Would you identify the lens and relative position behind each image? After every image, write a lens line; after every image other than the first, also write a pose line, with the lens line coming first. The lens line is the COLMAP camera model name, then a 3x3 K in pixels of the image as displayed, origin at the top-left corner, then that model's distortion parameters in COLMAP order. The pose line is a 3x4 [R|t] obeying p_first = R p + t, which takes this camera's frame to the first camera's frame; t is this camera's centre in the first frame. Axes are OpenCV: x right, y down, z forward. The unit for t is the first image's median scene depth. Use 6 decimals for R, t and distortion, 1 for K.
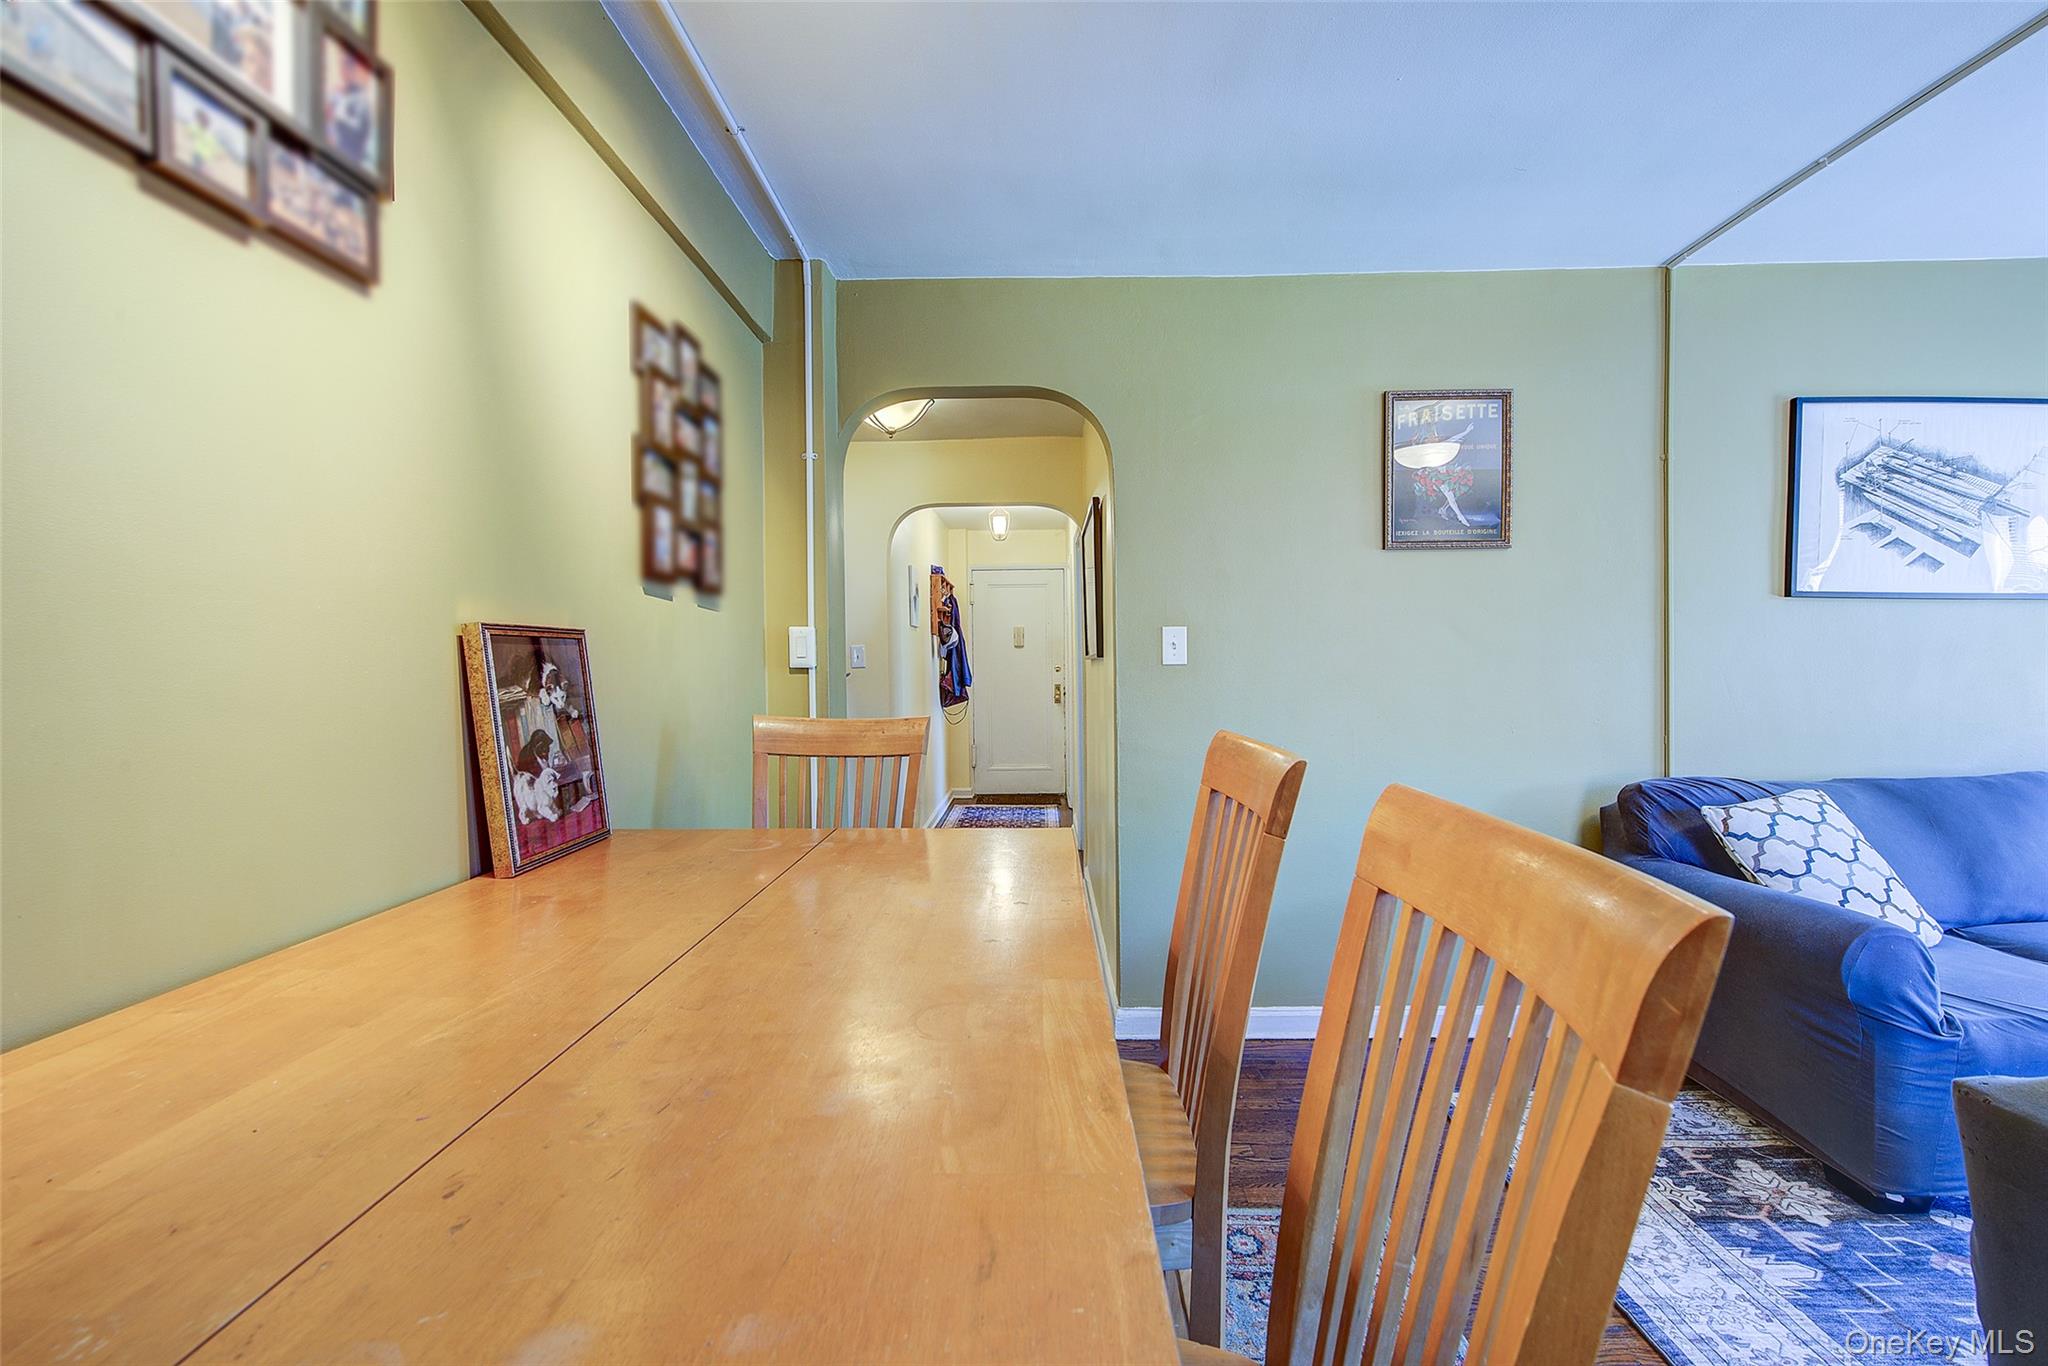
lens RADIAL K [[855.1, 0, 1035.9], [0, 855.1, 682.1], [0, 0, 1]] dist [-0.002760, -0.000514]
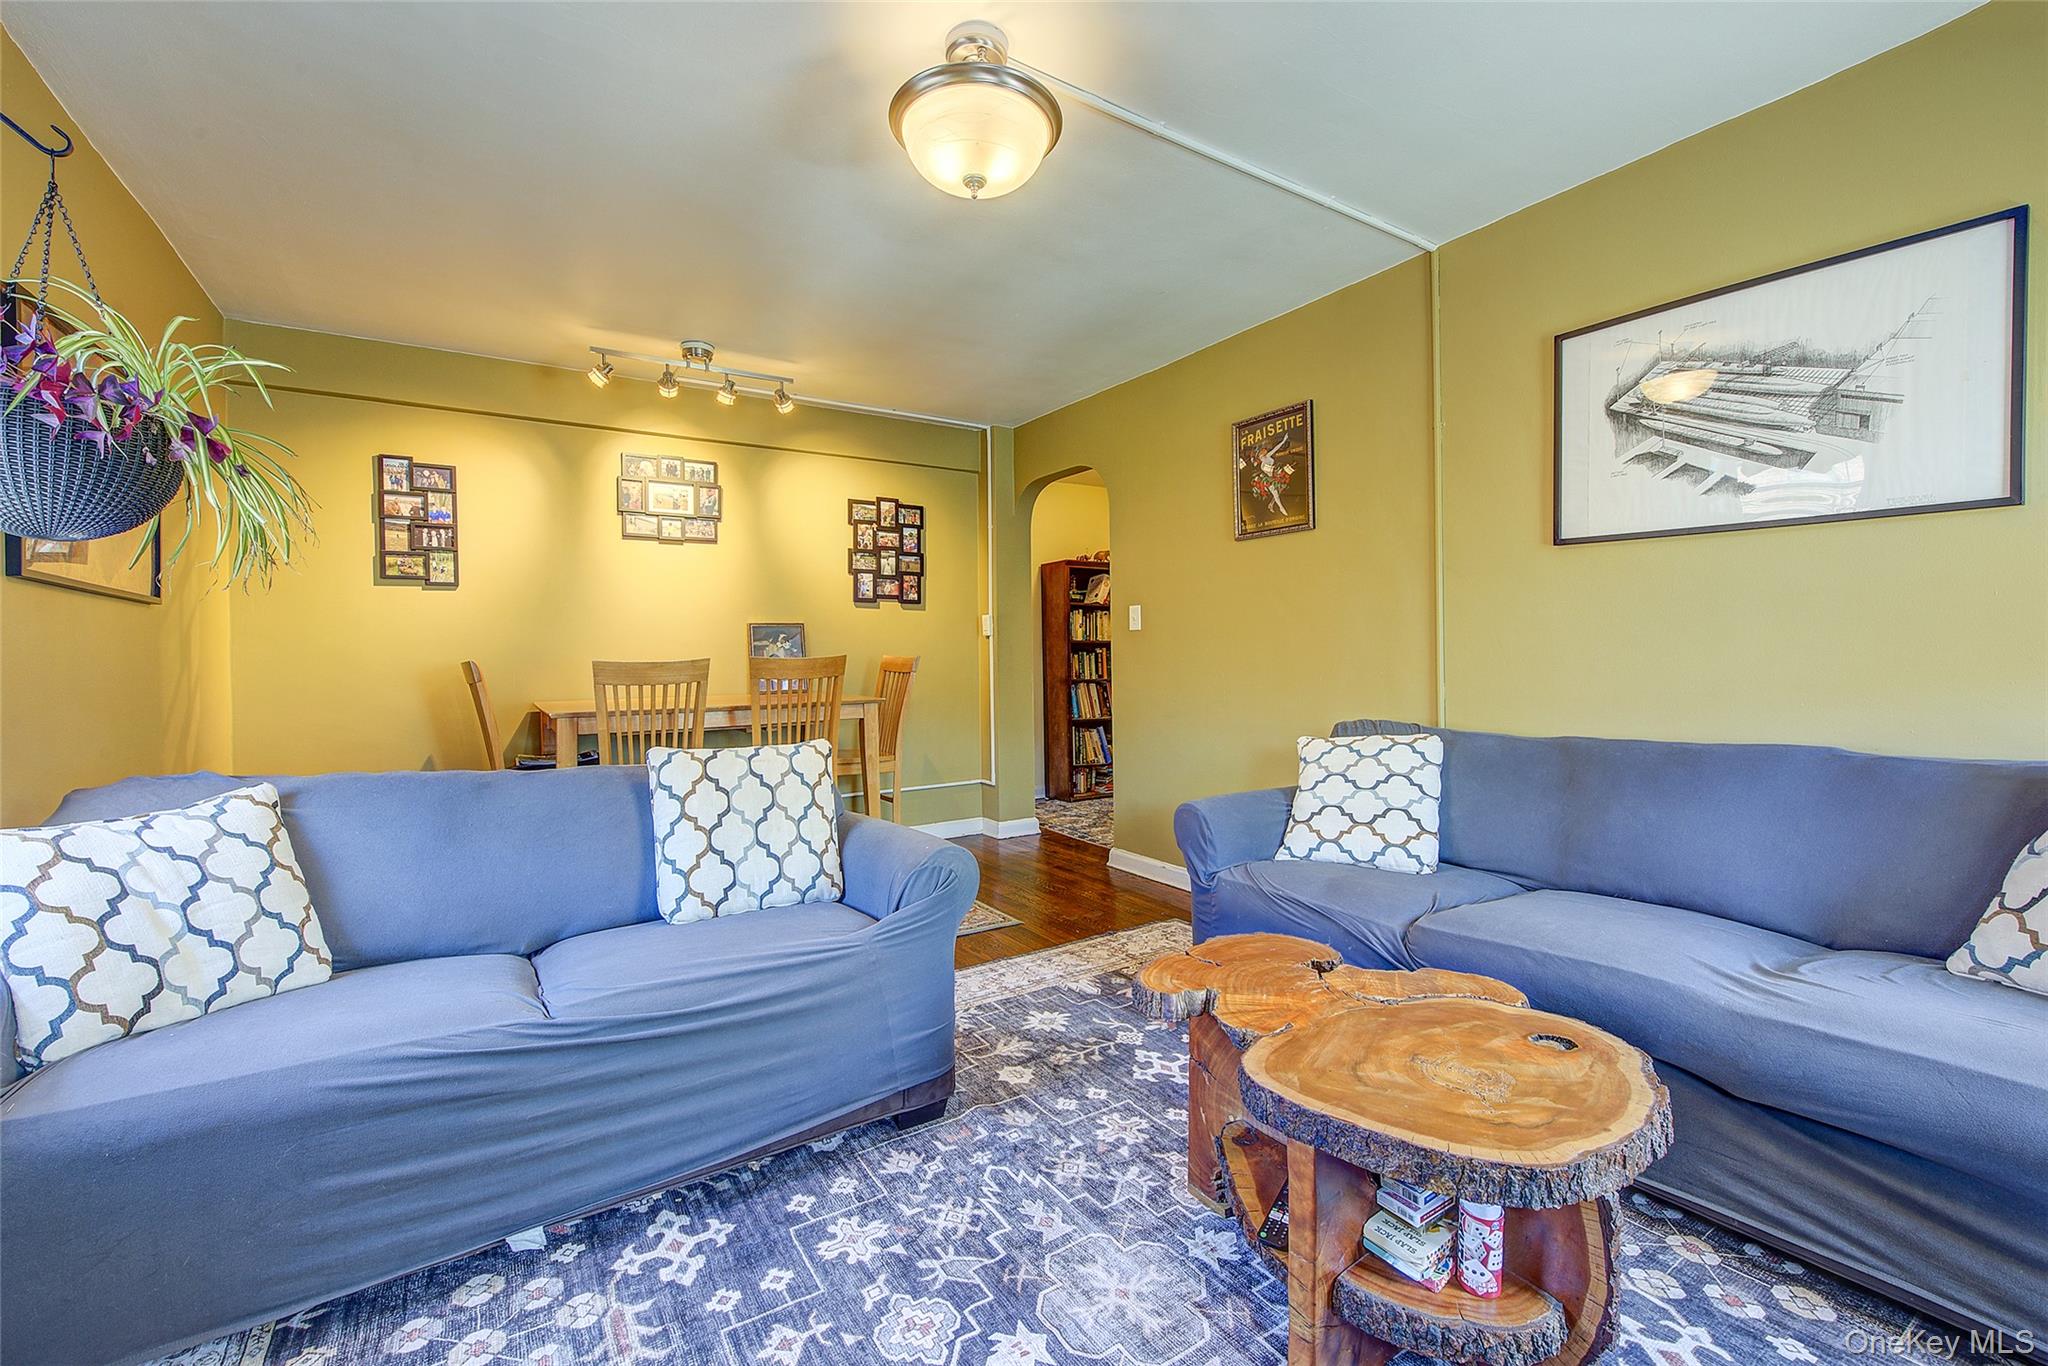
lens RADIAL K [[855.1, 0, 1021.1], [0, 855.1, 666.2], [0, 0, 1]] dist [-0.002760, -0.000514]
pose [[0.557875, 0.014902, -0.829791, 1.353344], [-0.005154, 0.999882, 0.014492, 0.023397], [0.829909, -0.003808, 0.557885, -0.024850]]
